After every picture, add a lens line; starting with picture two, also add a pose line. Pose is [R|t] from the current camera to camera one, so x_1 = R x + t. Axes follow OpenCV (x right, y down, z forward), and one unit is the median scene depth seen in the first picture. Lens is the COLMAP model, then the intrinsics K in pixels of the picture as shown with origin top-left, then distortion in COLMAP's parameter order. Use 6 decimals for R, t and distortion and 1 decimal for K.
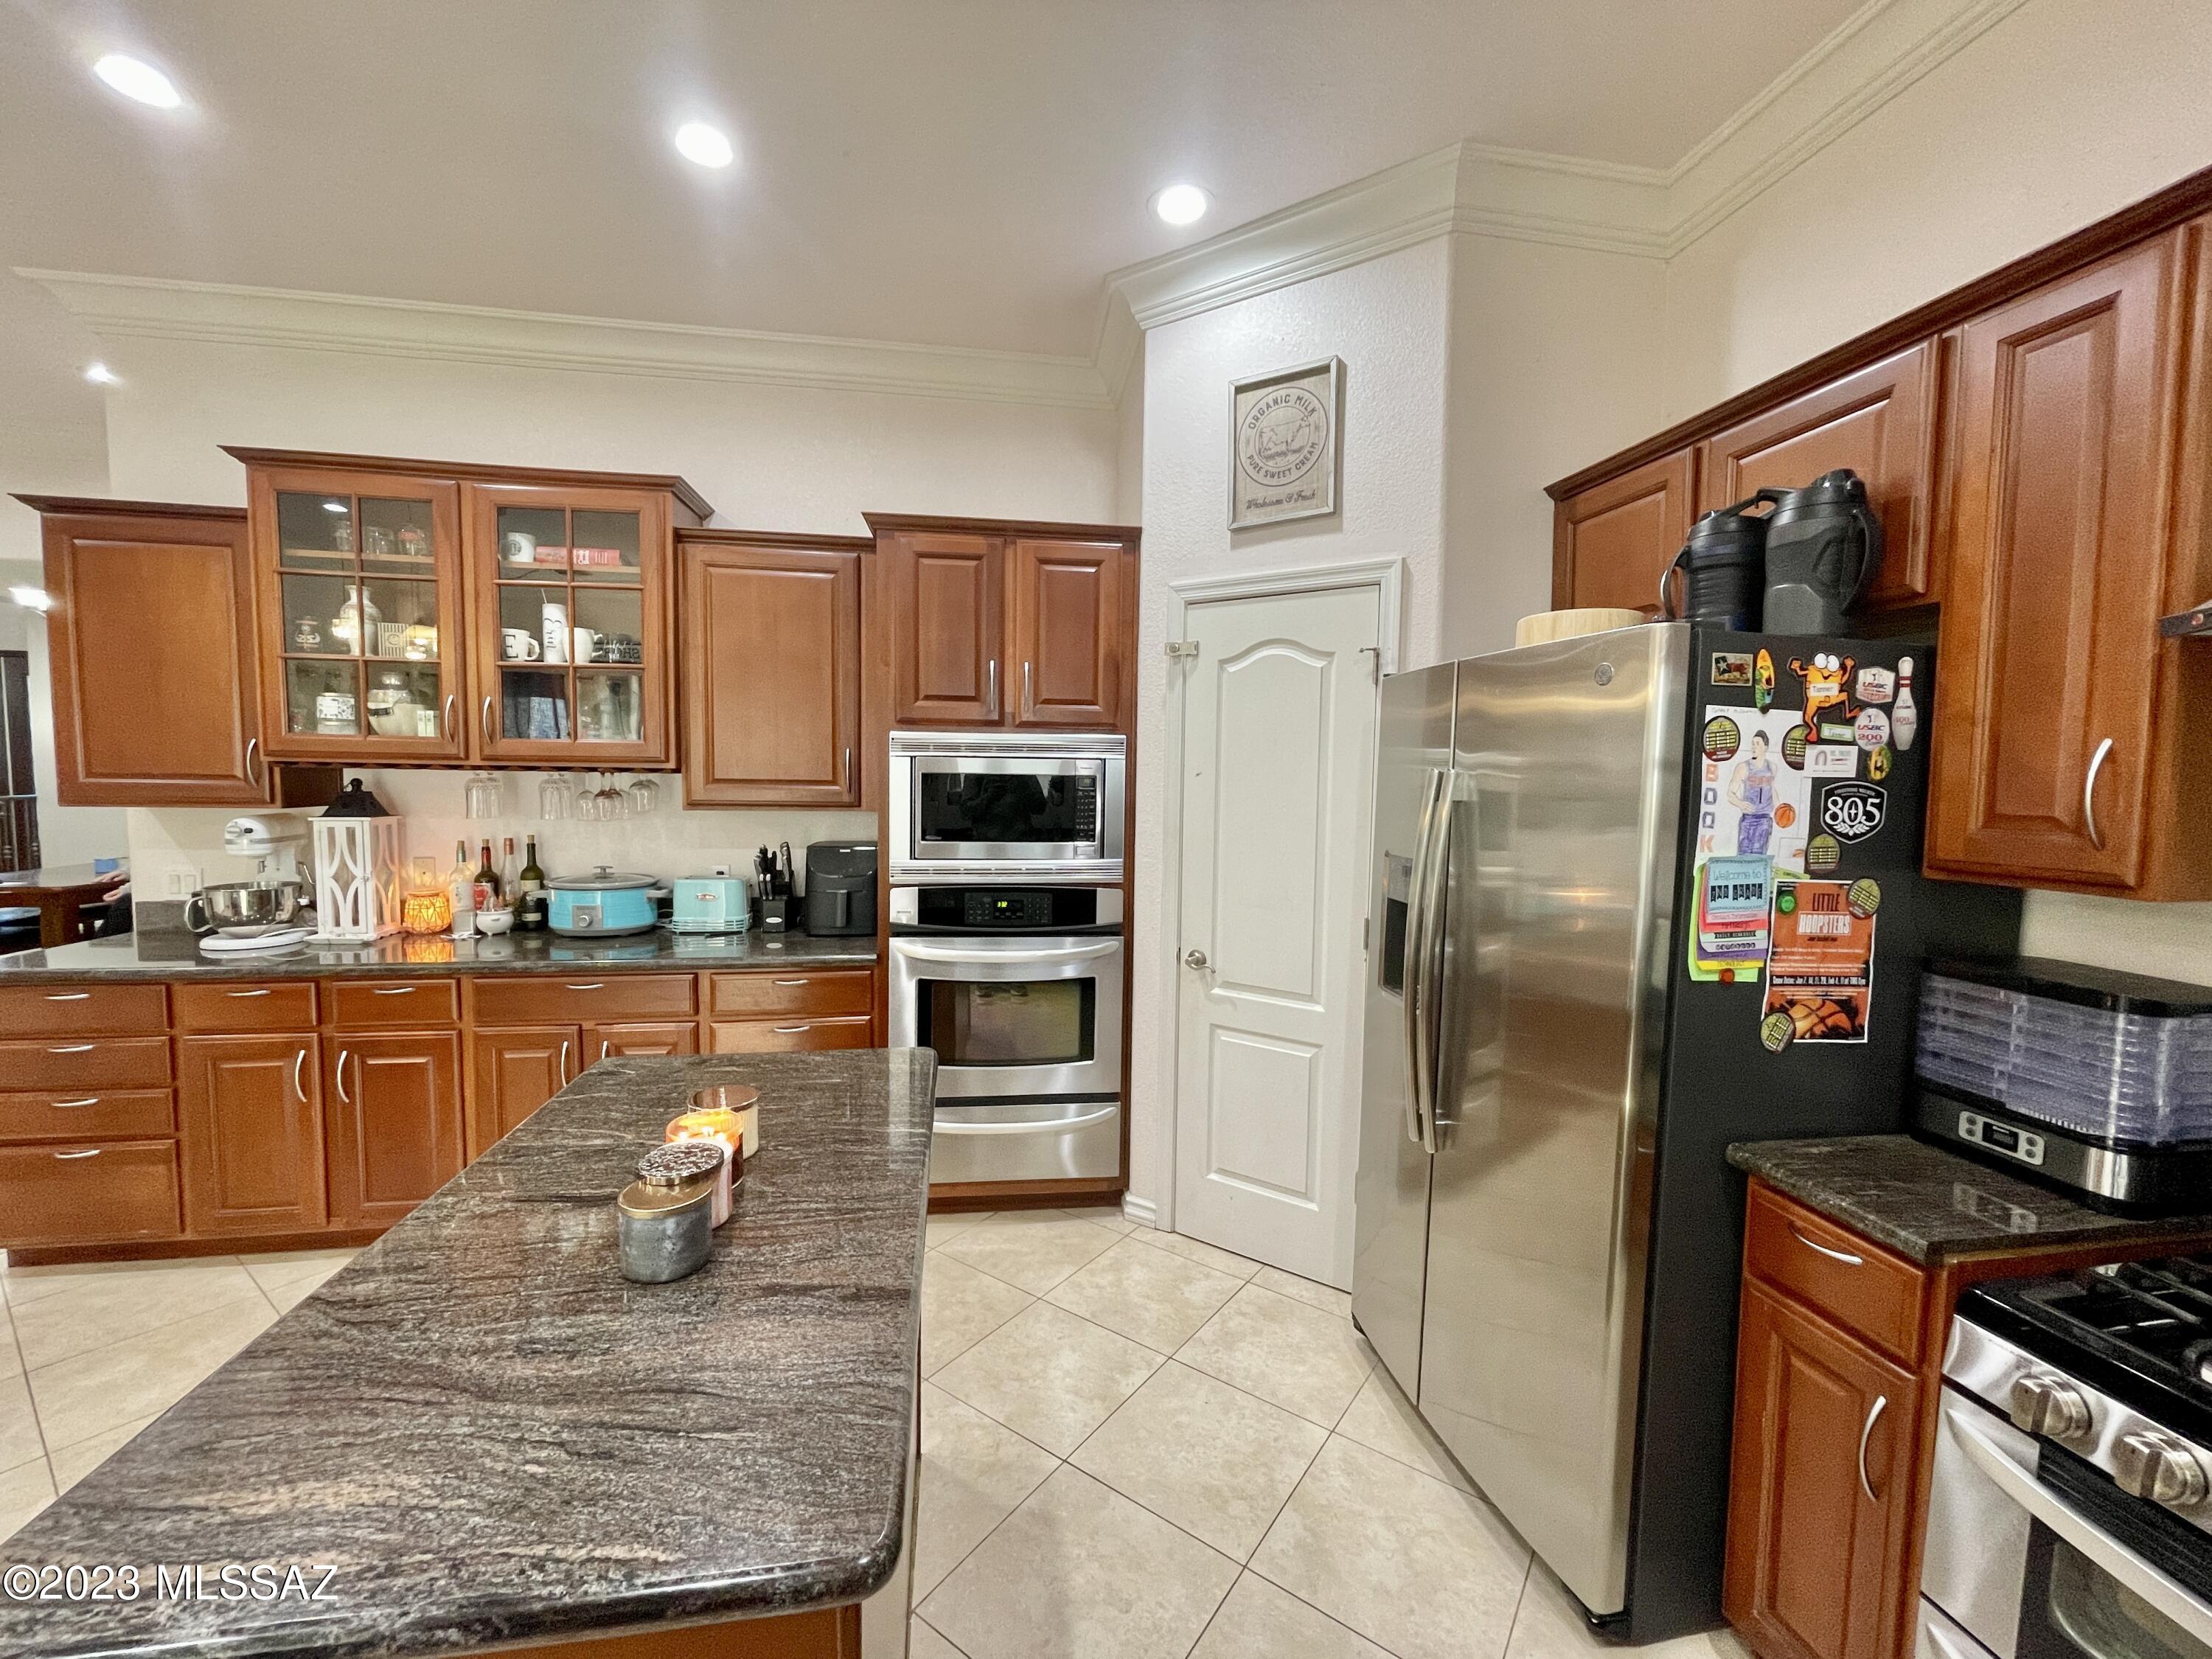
lens RADIAL K [[902.6, 0, 1104.1], [0, 902.6, 828.1], [0, 0, 1]] dist [-0.000196, -0.000974]
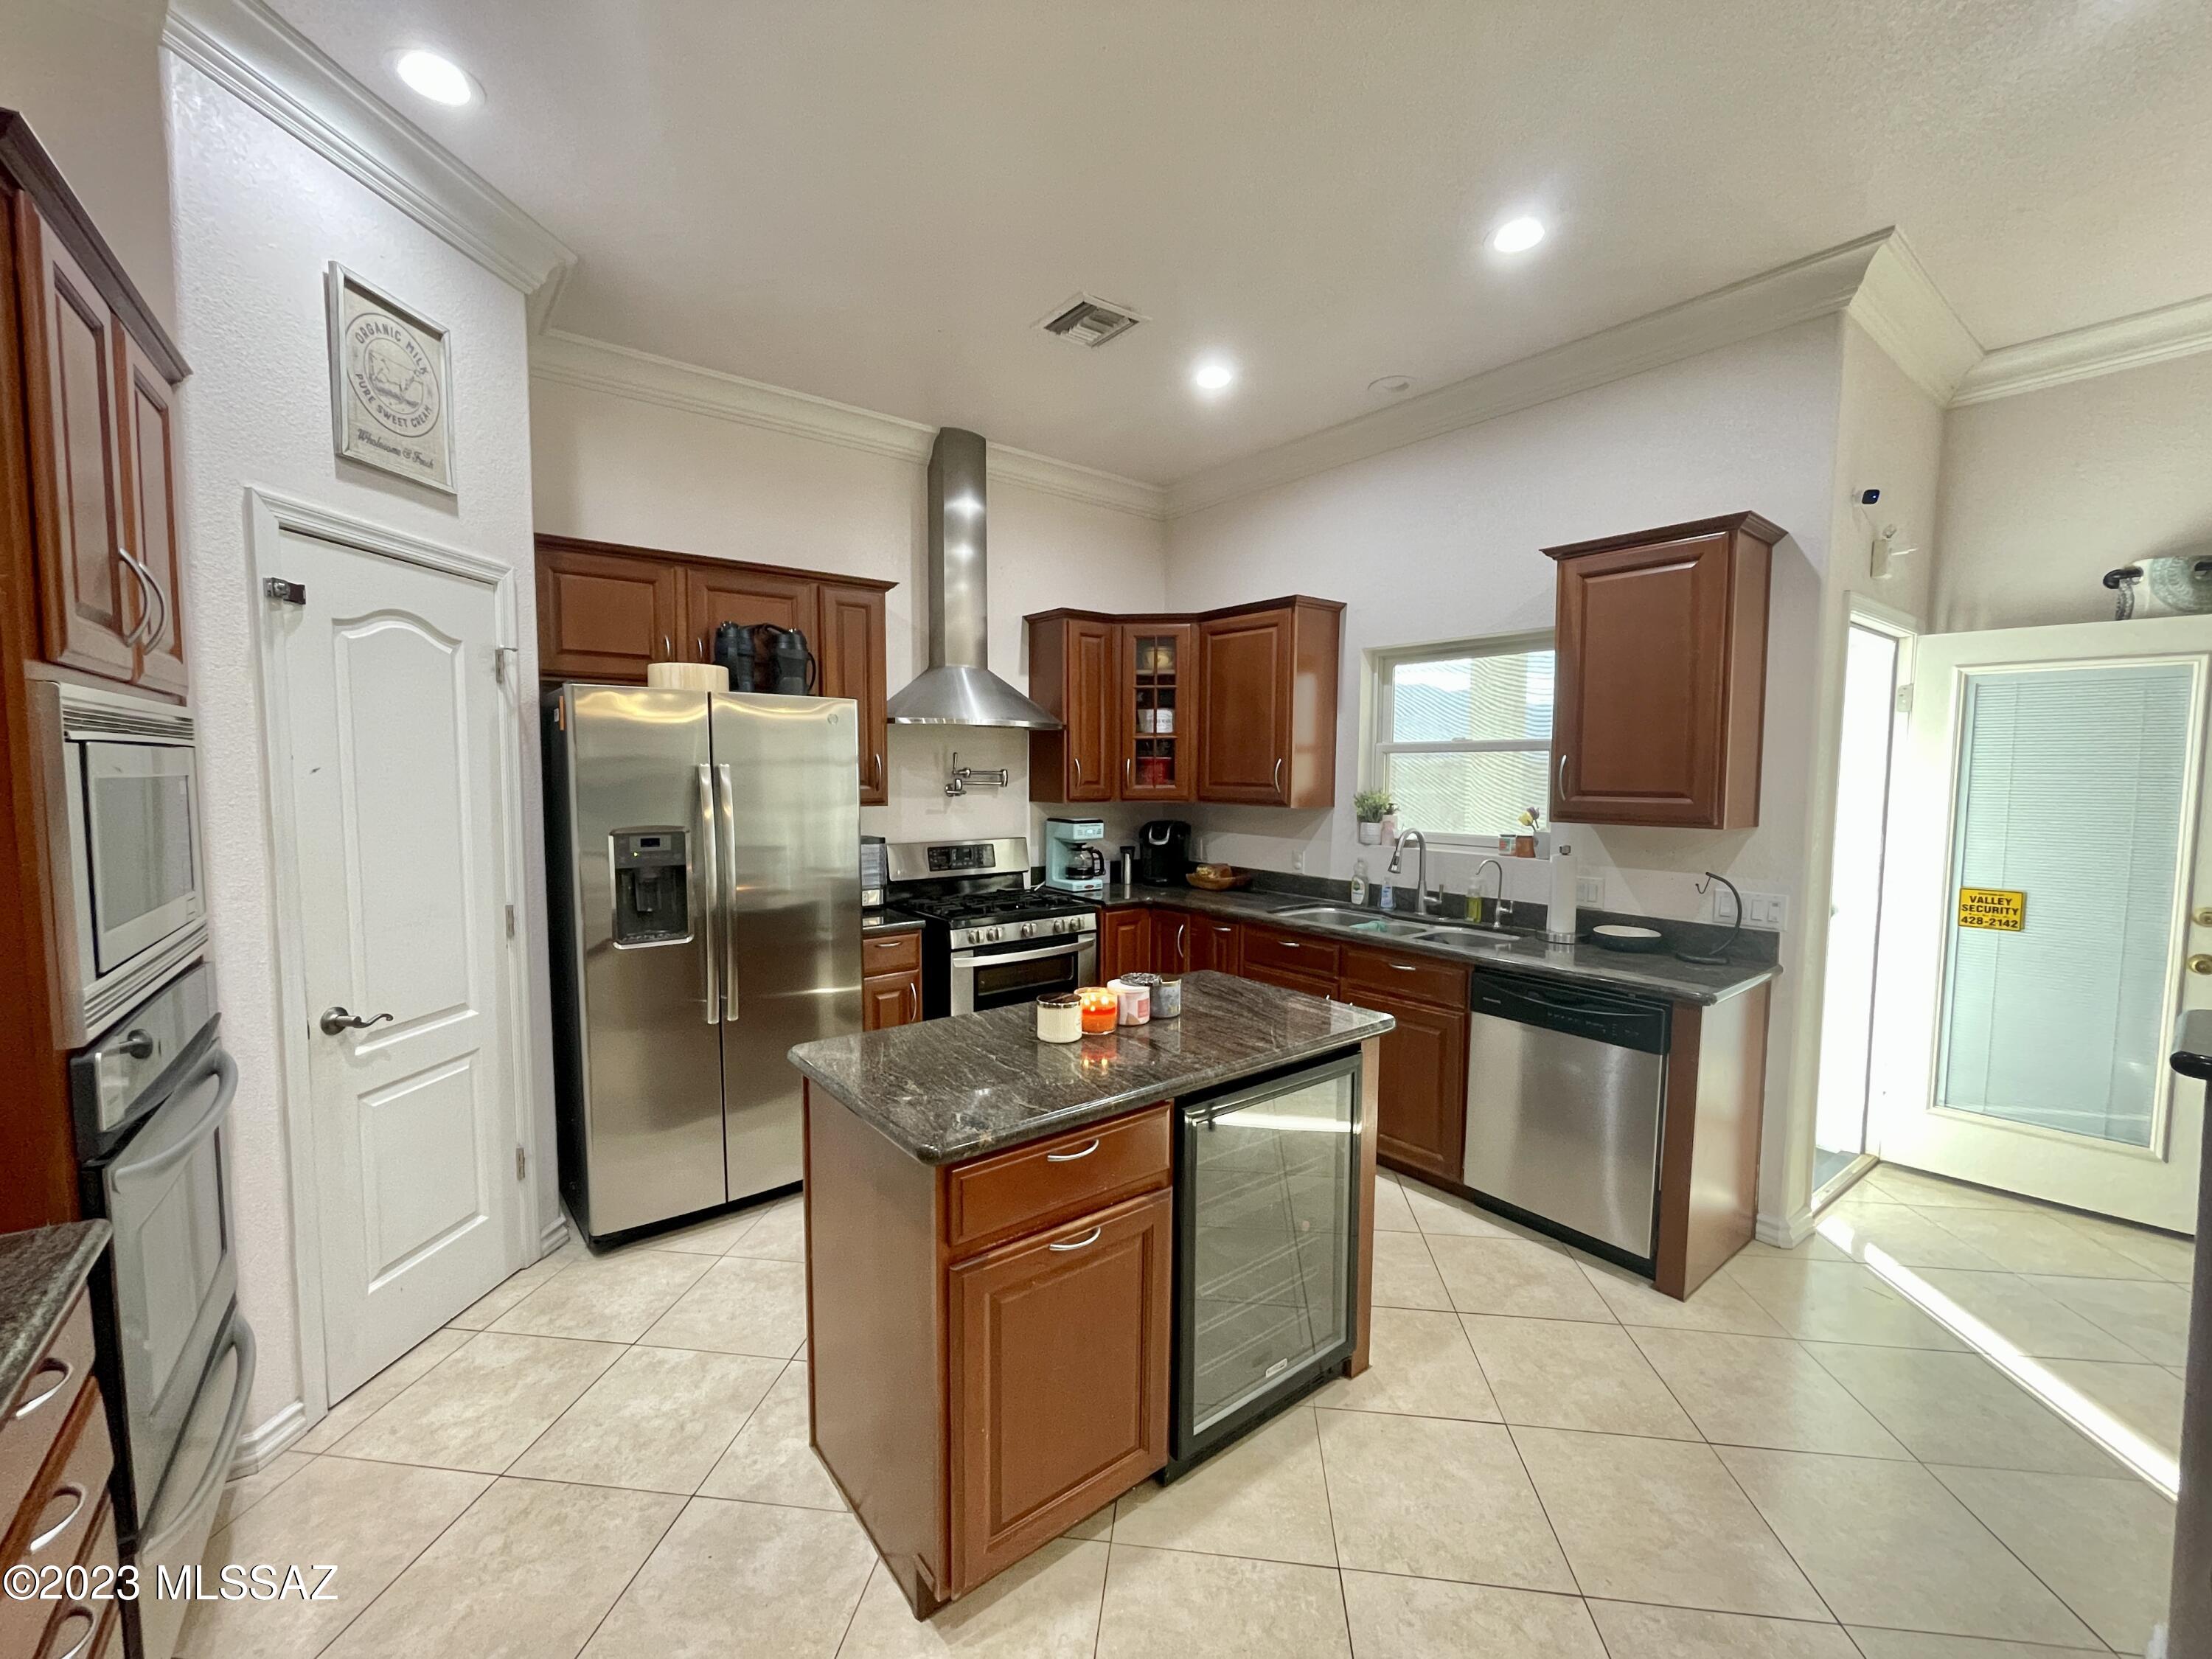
lens RADIAL K [[902.6, 0, 1100.6], [0, 902.6, 828.6], [0, 0, 1]] dist [-0.000196, -0.000974]
pose [[-0.484272, -0.075150, 0.871684, -0.861833], [0.045275, 0.992817, 0.110747, -0.066322], [-0.873745, 0.093097, -0.477391, 0.815681]]
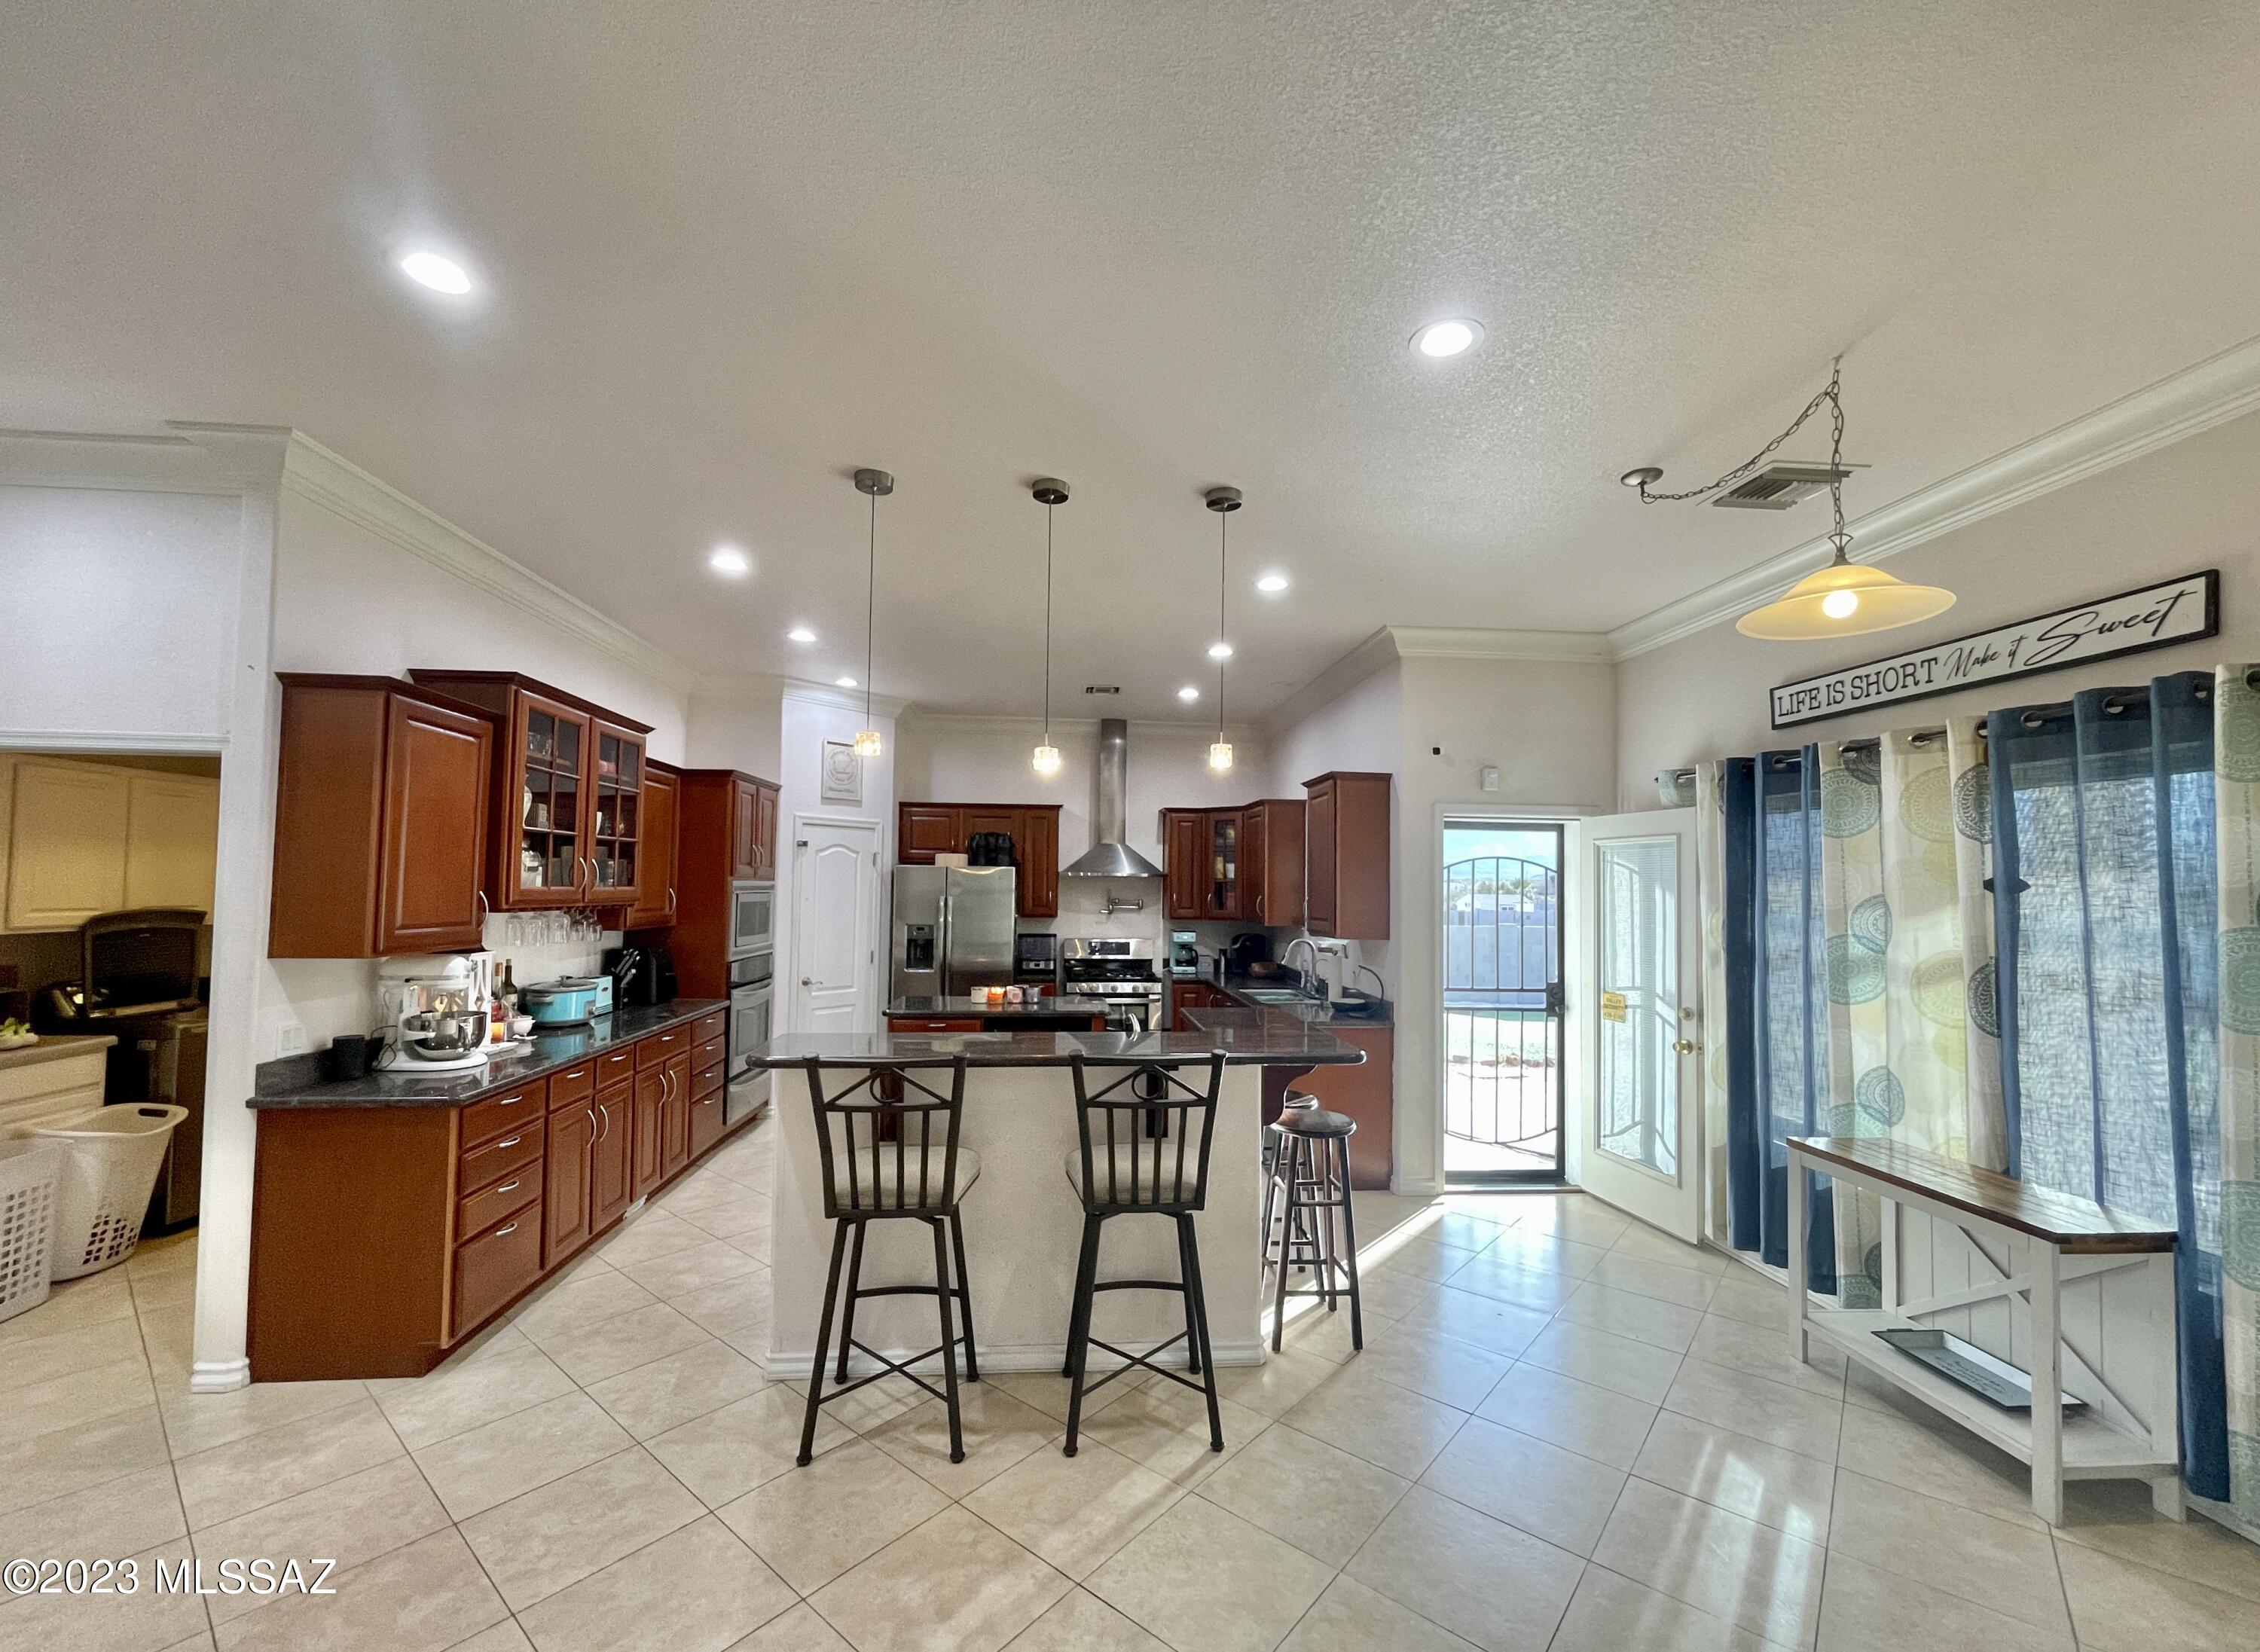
lens RADIAL K [[922.1, 0, 1116.2], [0, 922.1, 845.3], [0, 0, 1]] dist [-0.000196, -0.000974]
pose [[0.083701, 0.033343, 0.995933, -2.198688], [0.057048, 0.997641, -0.038195, -0.063667], [-0.994857, 0.060013, 0.081601, 0.027855]]
